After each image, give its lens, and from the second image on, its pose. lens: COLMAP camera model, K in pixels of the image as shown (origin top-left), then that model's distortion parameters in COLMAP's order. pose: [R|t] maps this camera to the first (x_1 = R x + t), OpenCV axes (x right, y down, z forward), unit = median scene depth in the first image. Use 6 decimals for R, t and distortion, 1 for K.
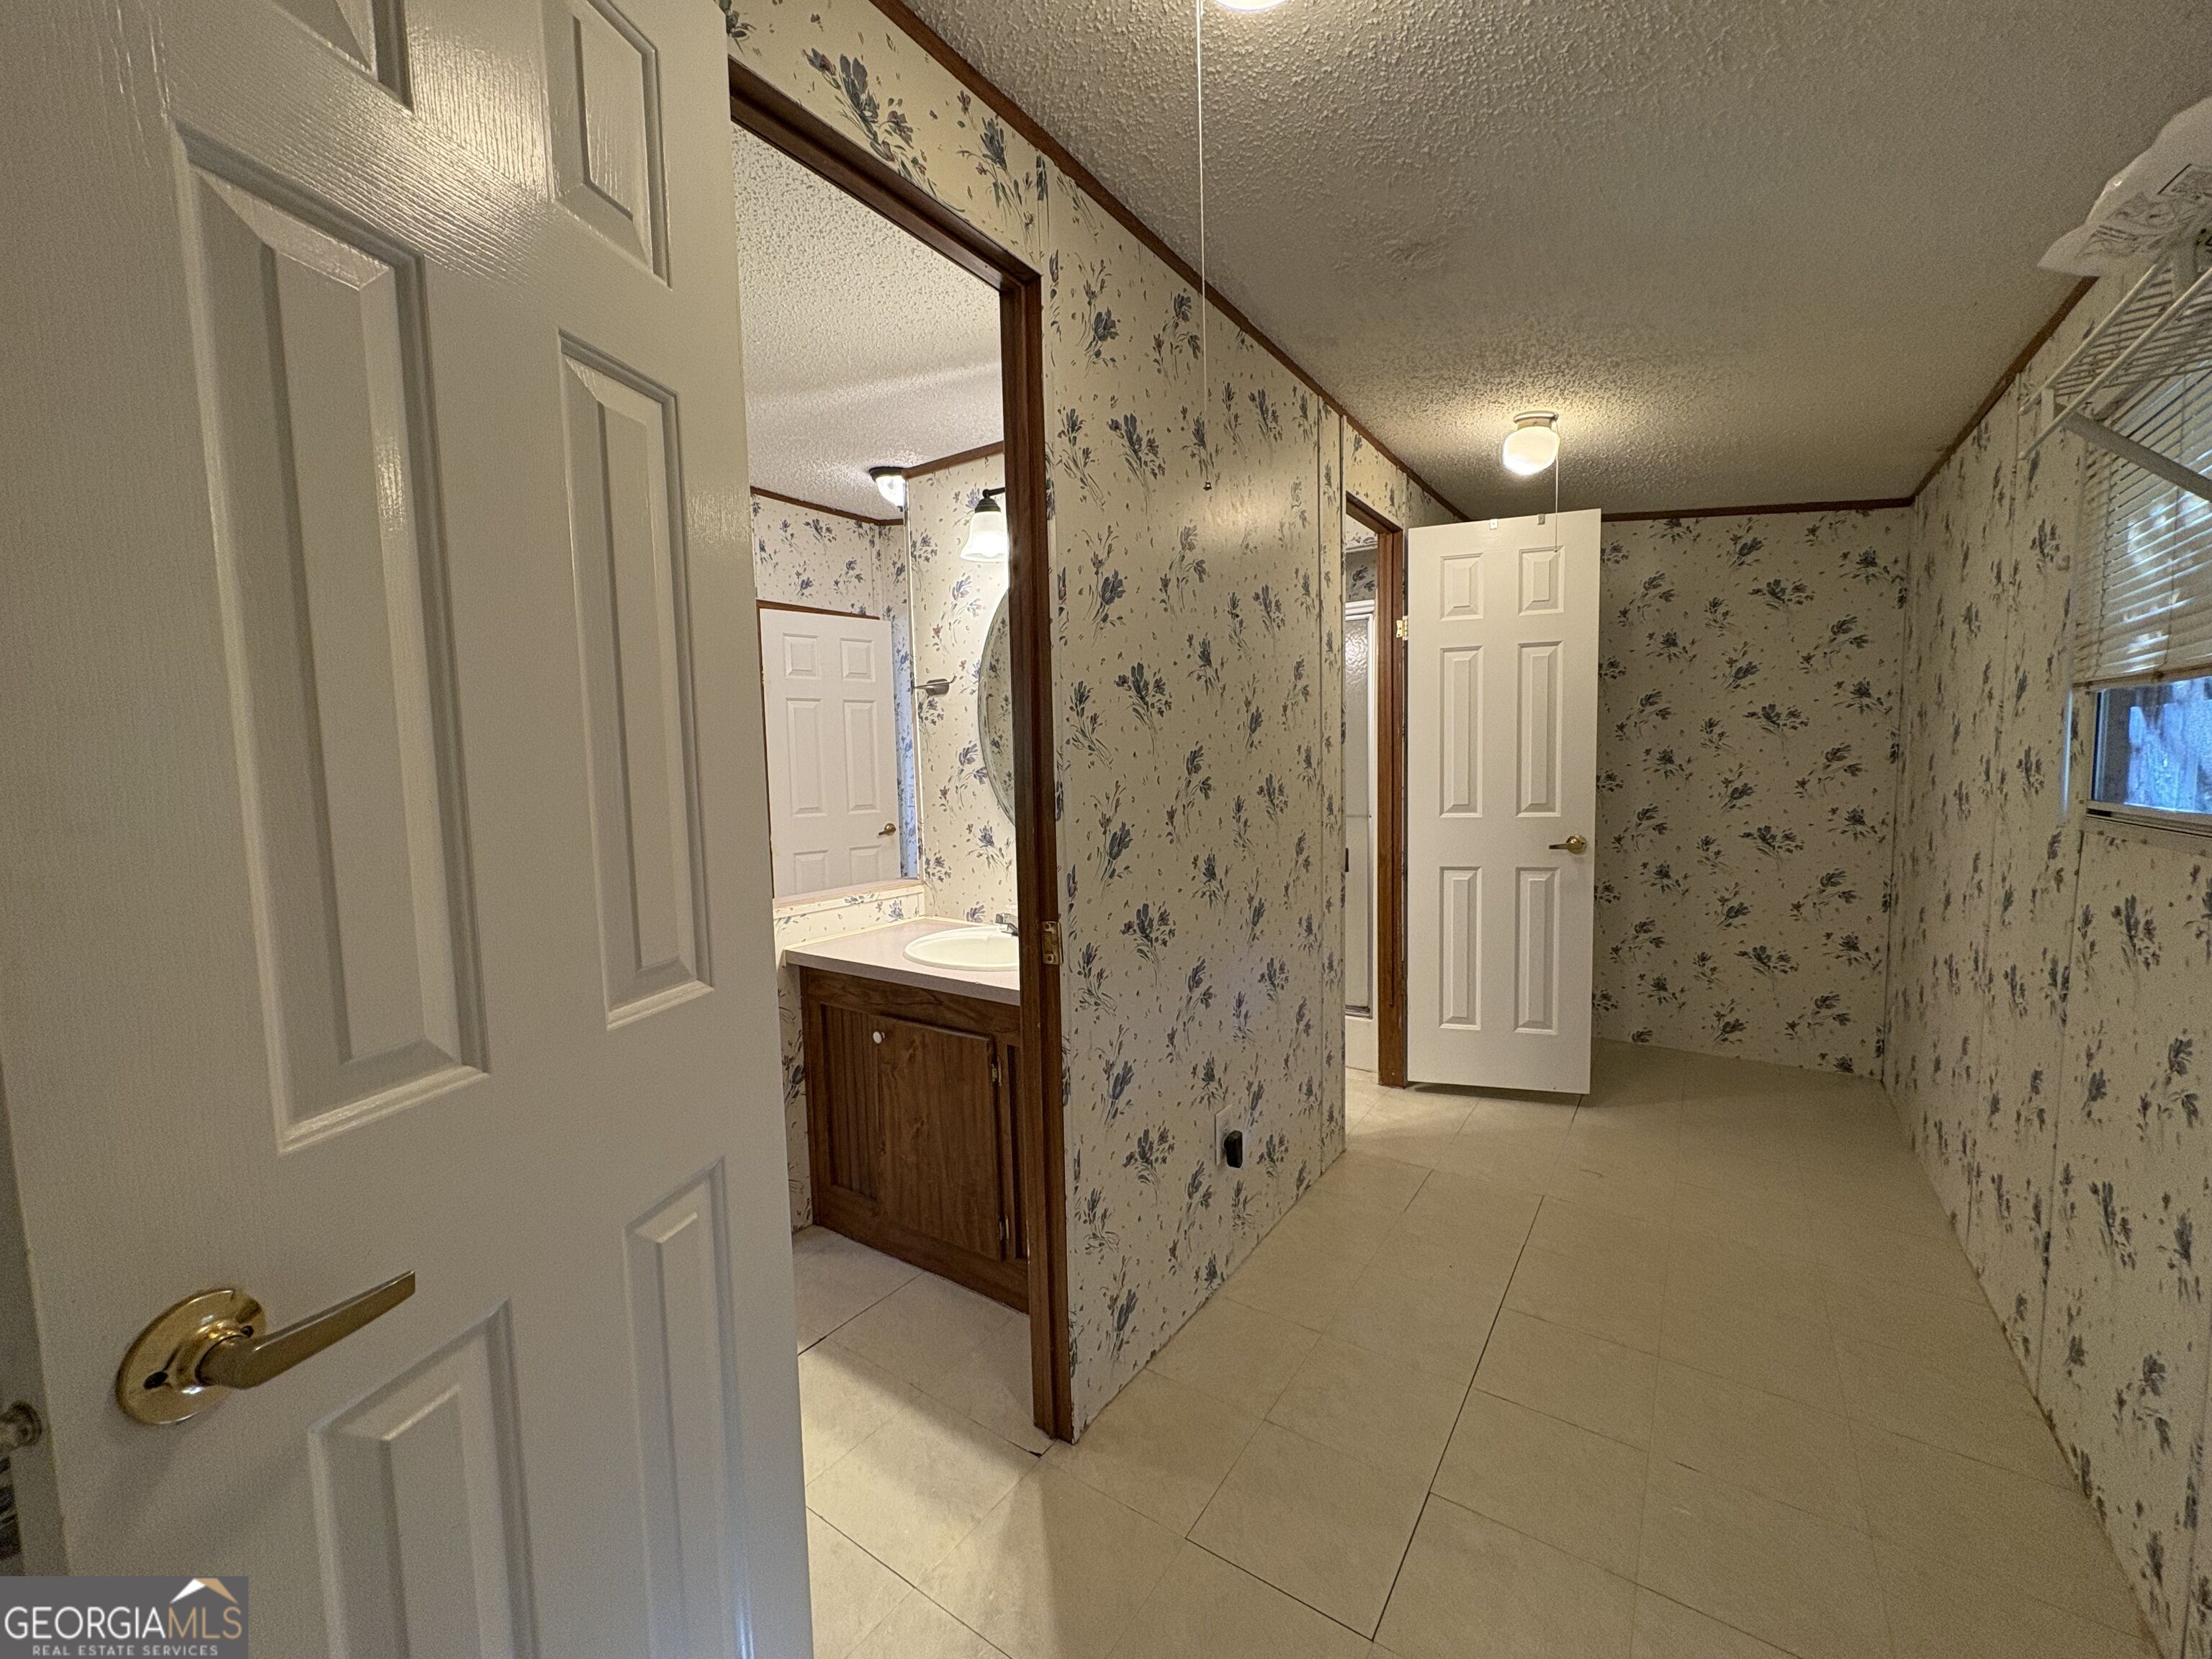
lens RADIAL K [[880.1, 0, 1109.6], [0, 880.1, 827.1], [0, 0, 1]] dist [-0.000022, -0.000312]
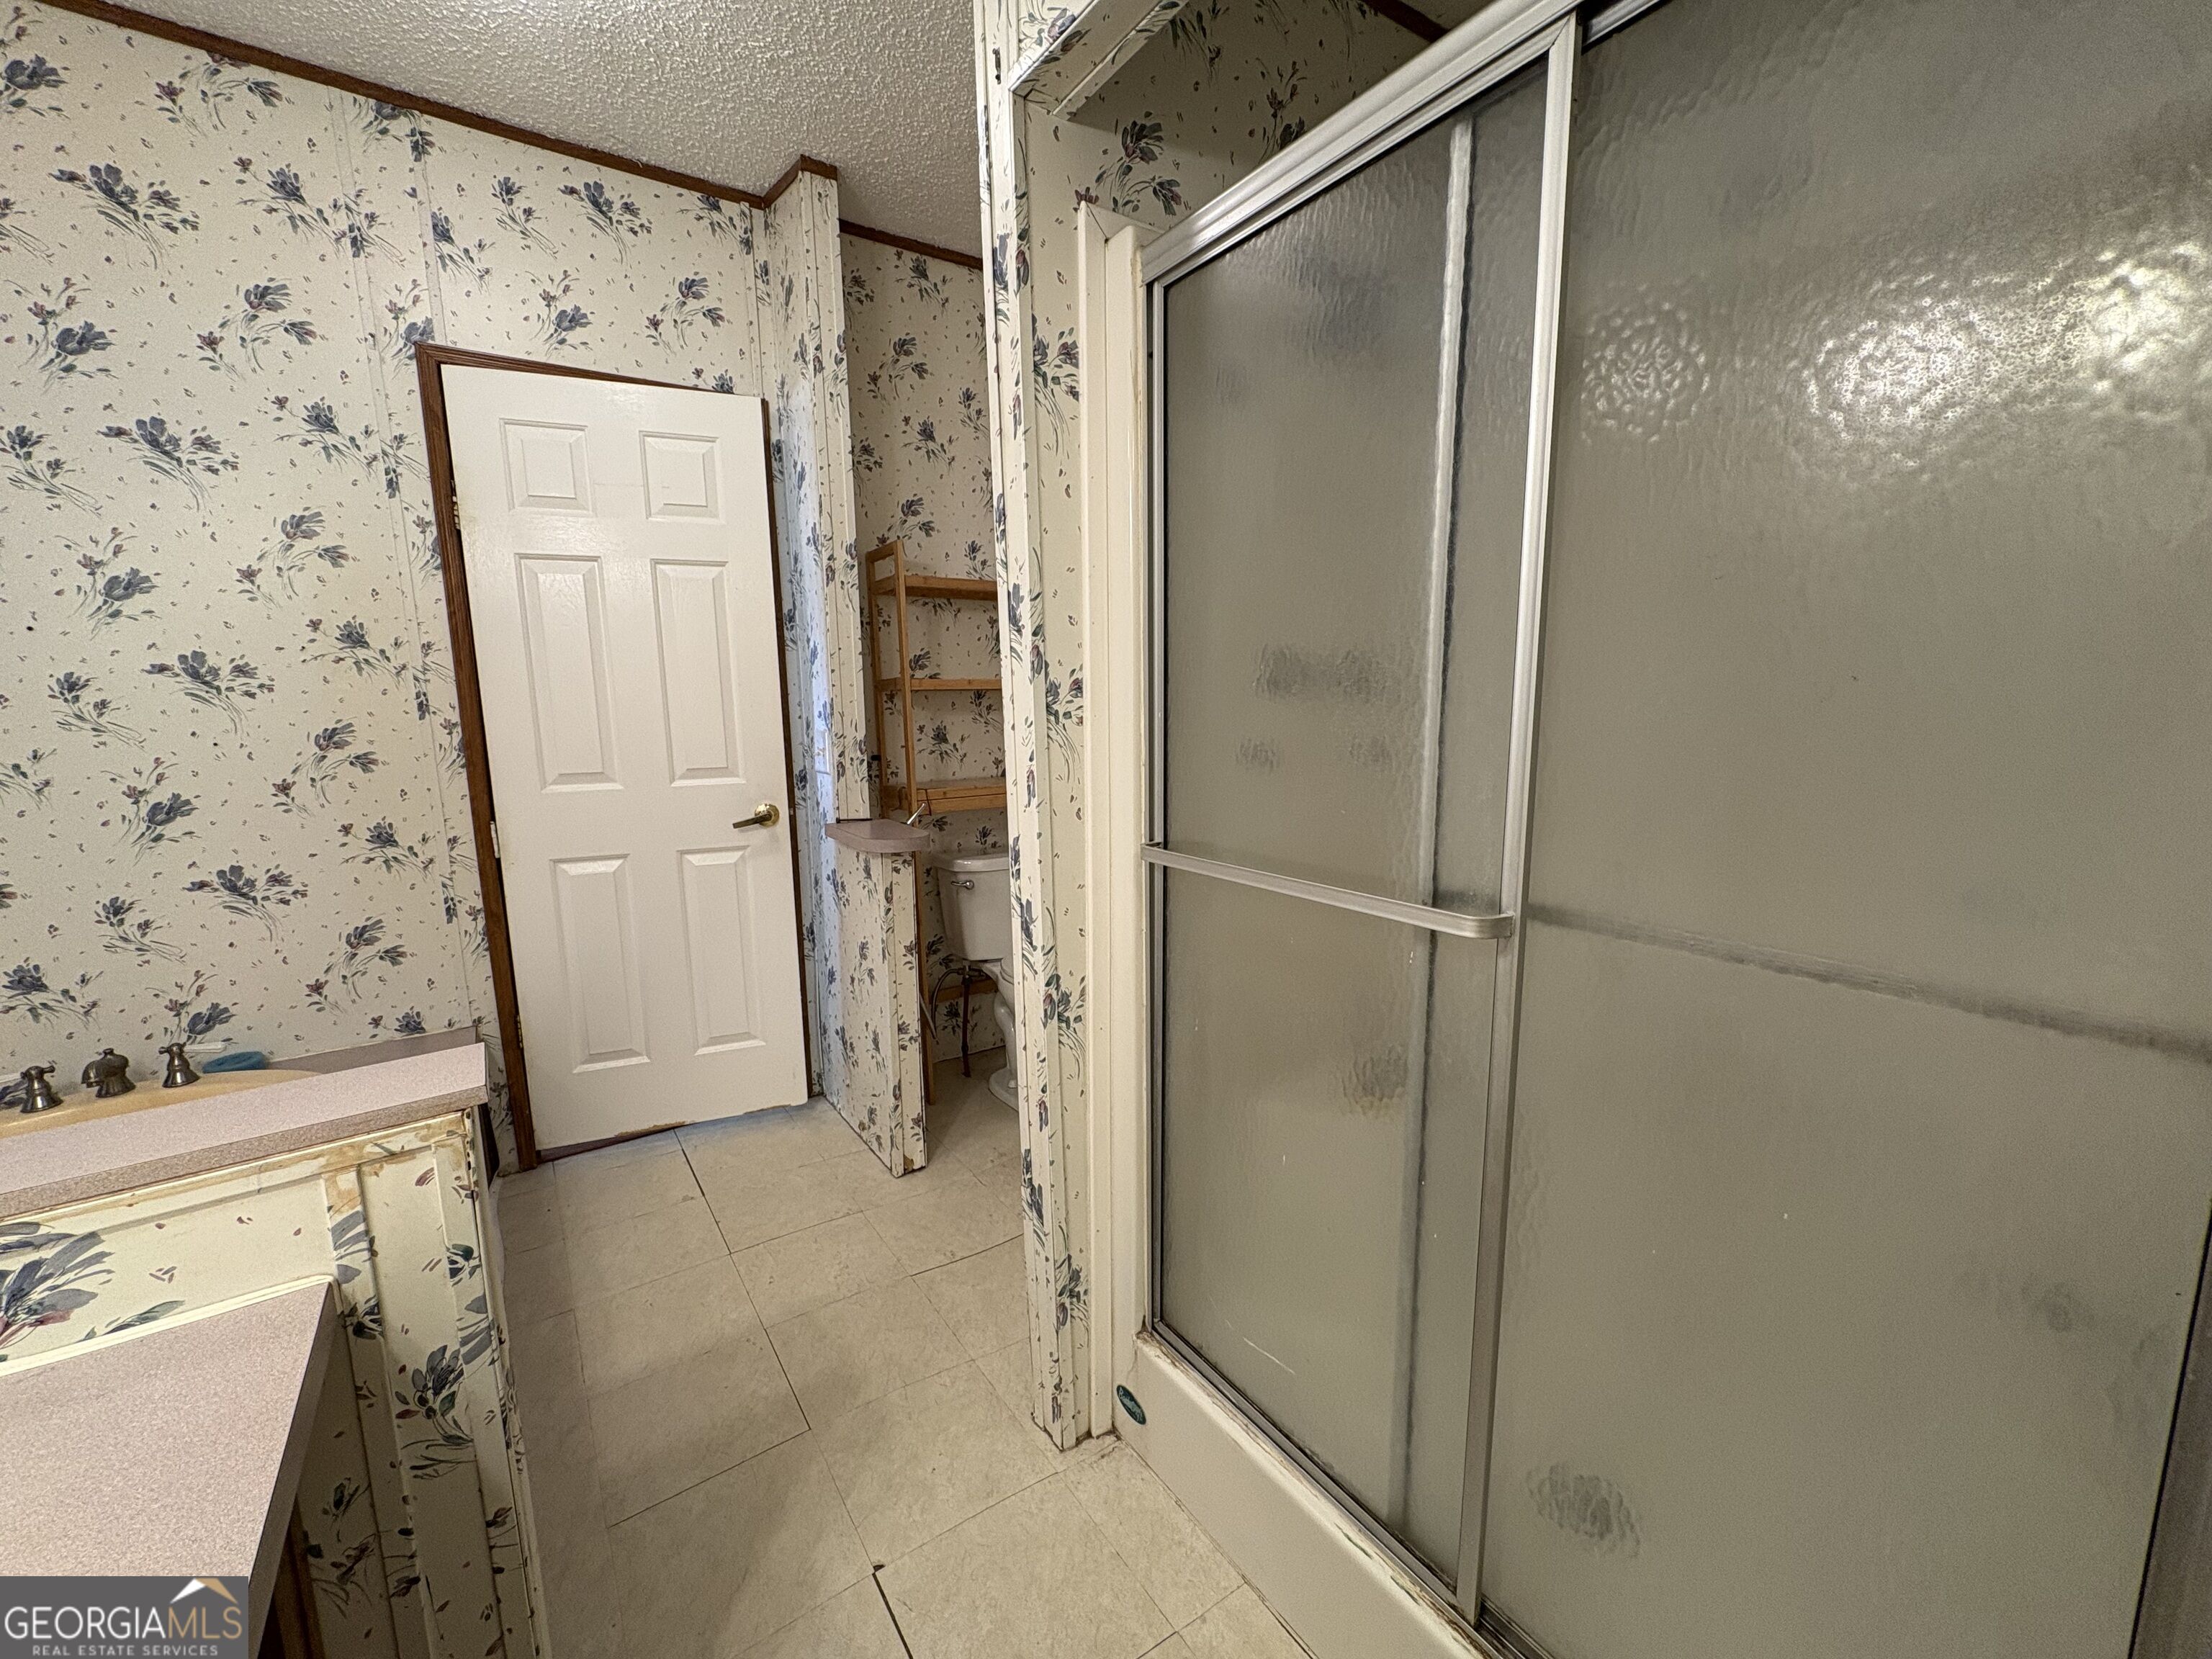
lens RADIAL K [[880.1, 0, 1104.5], [0, 880.1, 830.6], [0, 0, 1]] dist [-0.000022, -0.000312]
pose [[0.935968, 0.064998, -0.346032, 0.144560], [-0.035321, 0.995188, 0.091394, -0.052321], [0.350308, -0.073319, 0.933761, 0.707582]]
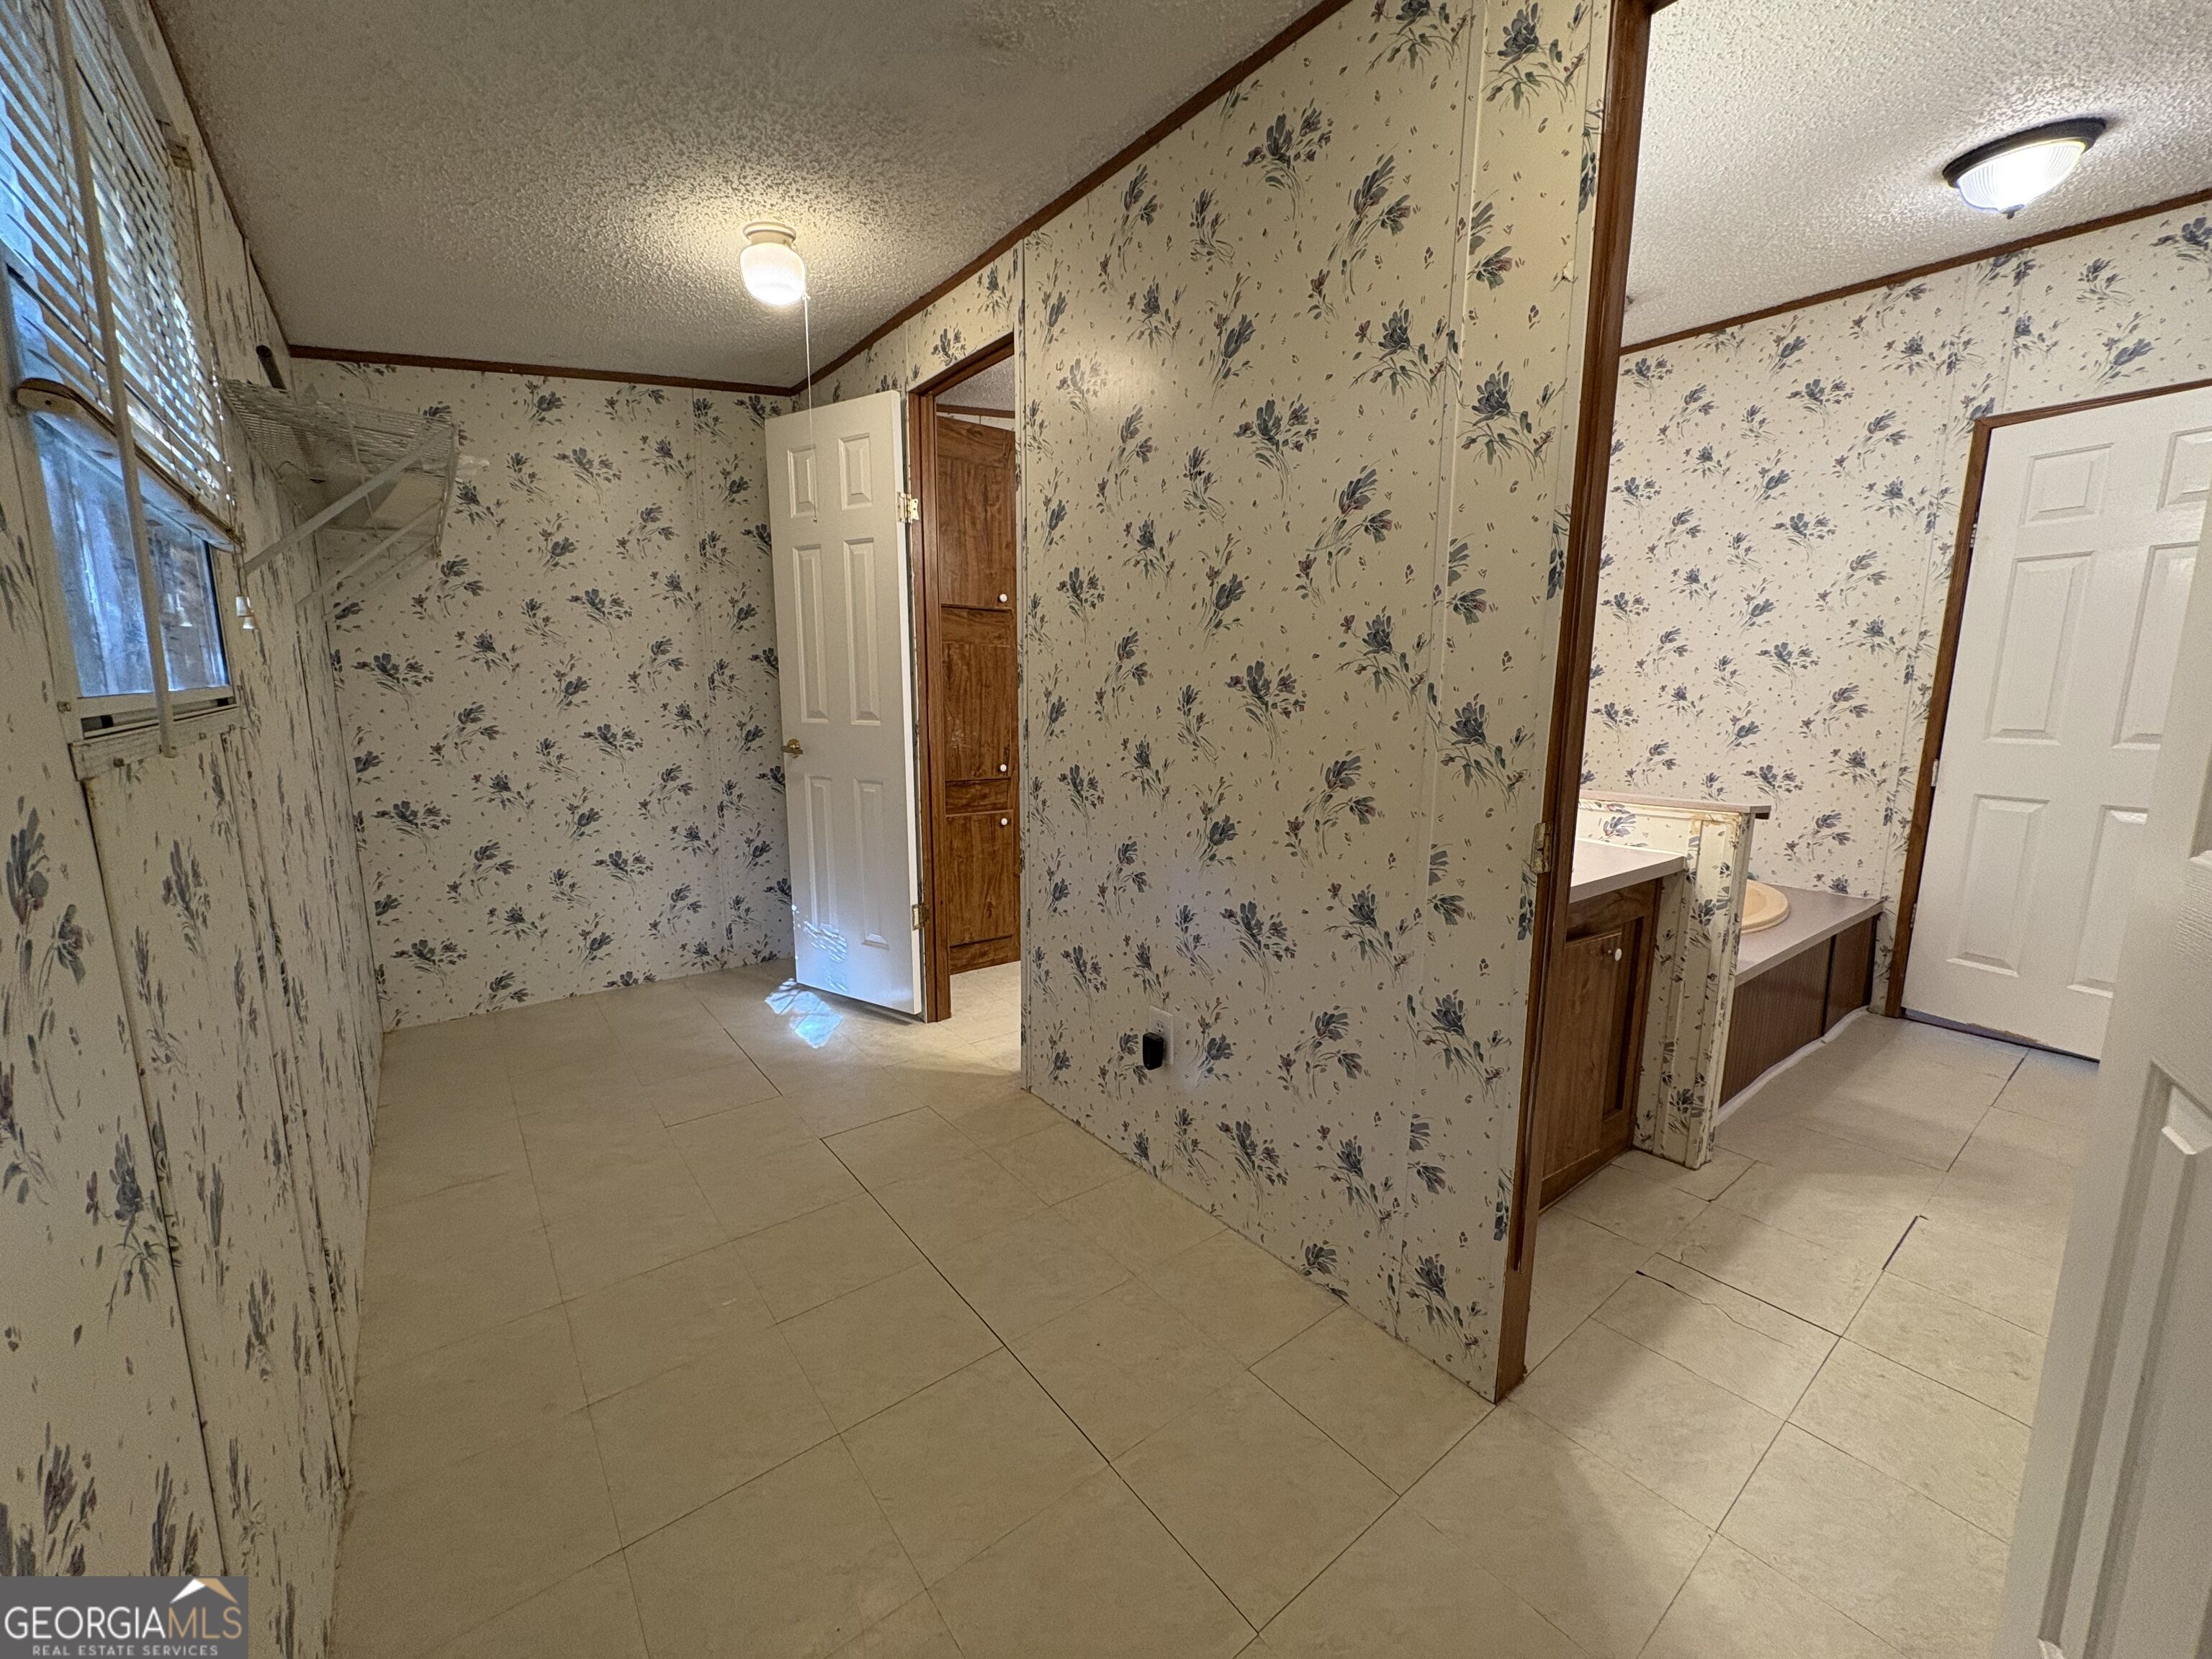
lens RADIAL K [[880.1, 0, 1110.6], [0, 880.1, 828.5], [0, 0, 1]] dist [-0.000022, -0.000312]
pose [[-0.302517, 0.172216, -0.937457, 0.542957], [-0.074747, 0.976226, 0.203459, -0.036639], [0.950209, 0.131622, -0.282452, 0.631847]]
